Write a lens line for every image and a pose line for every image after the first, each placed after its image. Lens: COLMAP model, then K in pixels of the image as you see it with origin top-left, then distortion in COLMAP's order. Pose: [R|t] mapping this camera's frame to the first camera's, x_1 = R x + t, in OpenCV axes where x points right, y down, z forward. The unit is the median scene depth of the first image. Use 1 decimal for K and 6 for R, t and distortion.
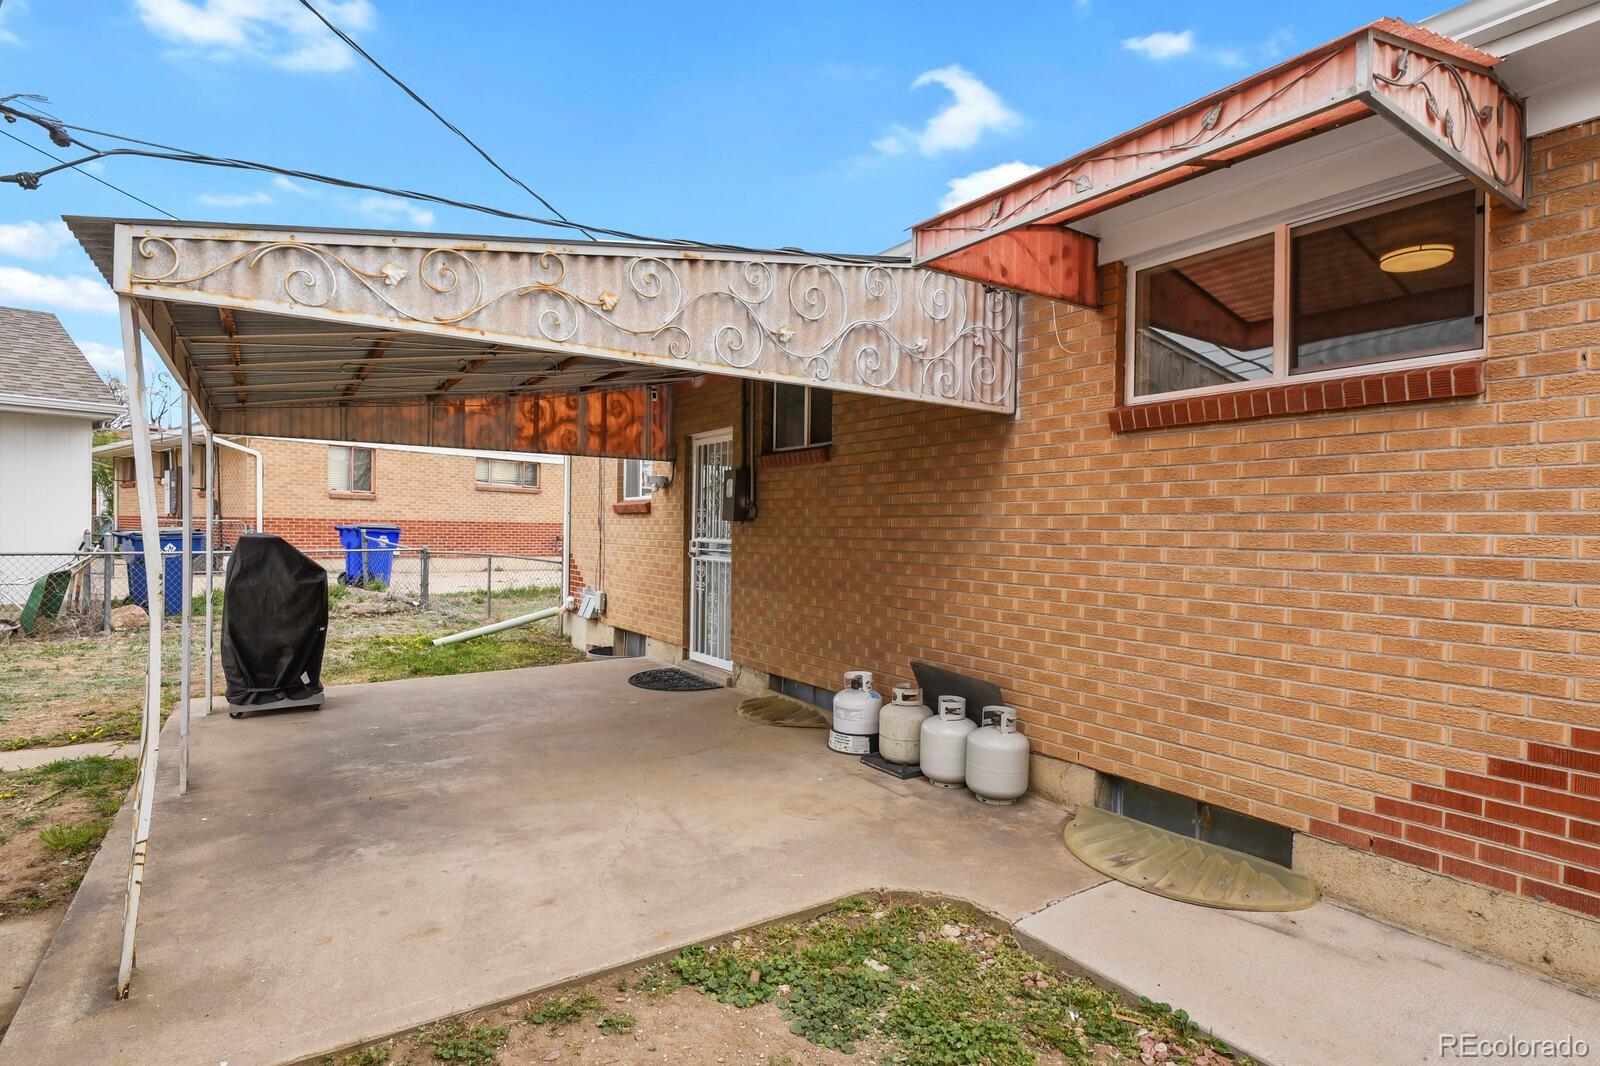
lens RADIAL K [[783.3, 0, 784.5], [0, 783.3, 540.2], [0, 0, 1]] dist [-0.012863, -0.003148]
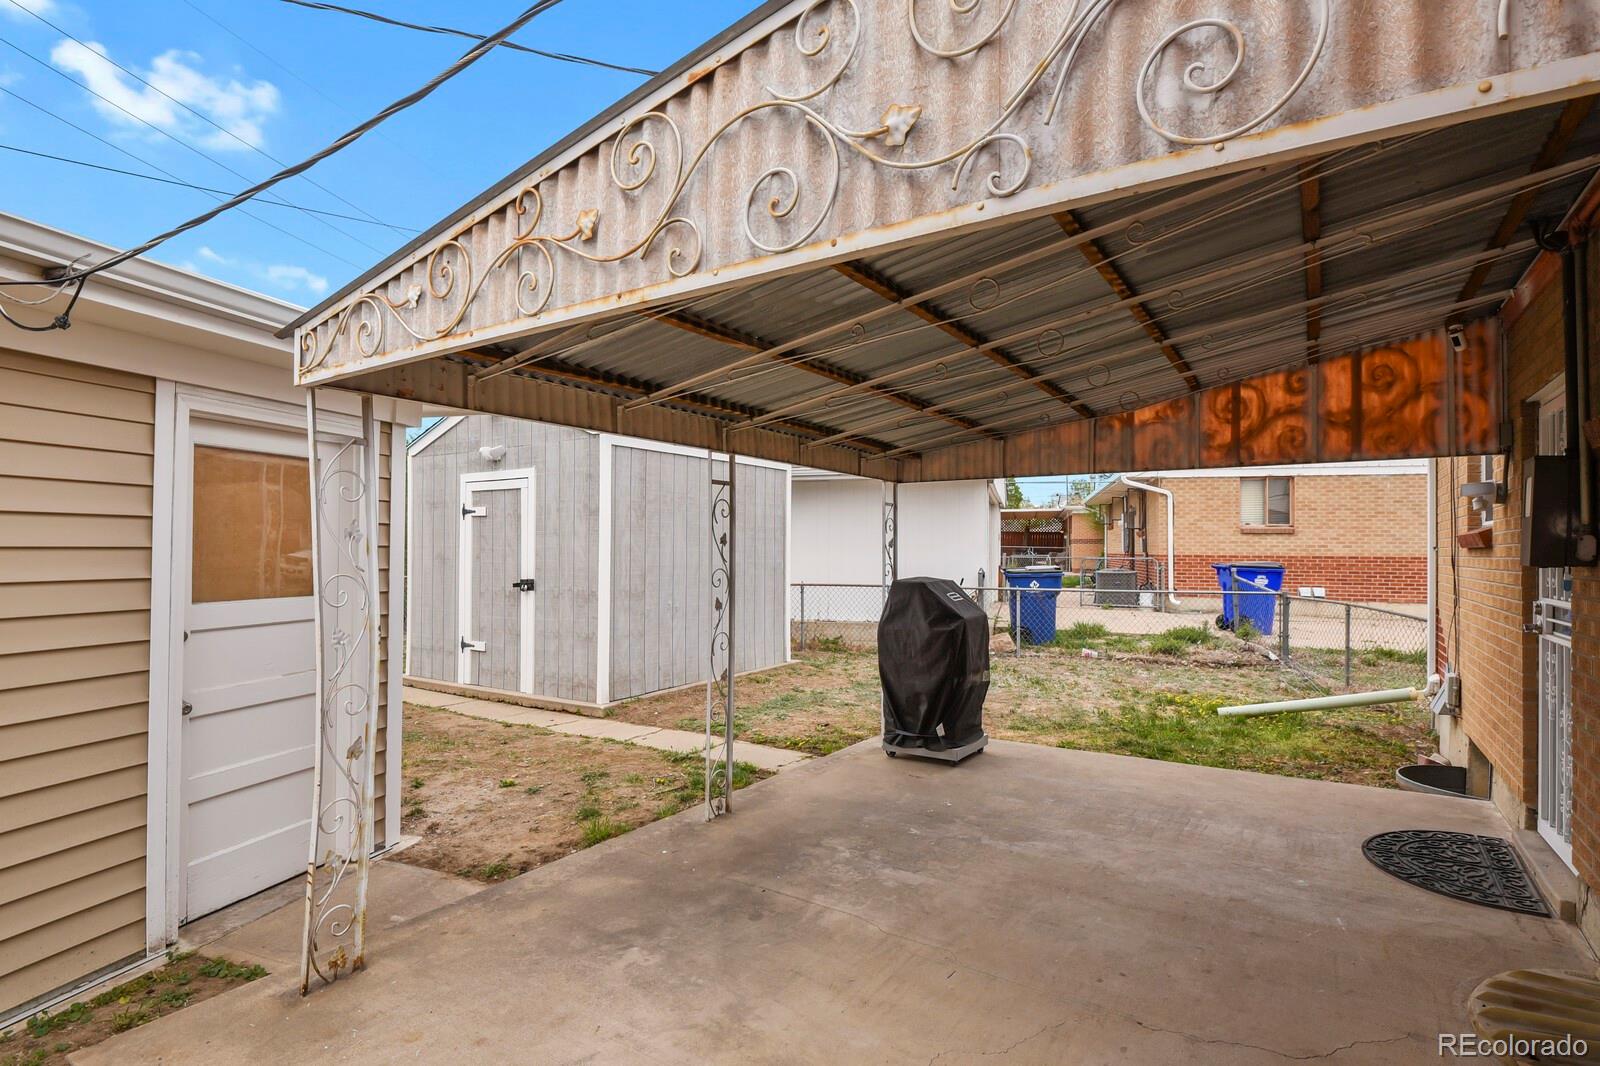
lens RADIAL K [[783.3, 0, 773.1], [0, 783.3, 541.5], [0, 0, 1]] dist [-0.012863, -0.003148]
pose [[0.407365, -0.025069, -0.912921, 0.289523], [-0.014076, 0.999332, -0.033723, -0.030094], [0.913157, 0.026588, 0.406740, 0.672330]]
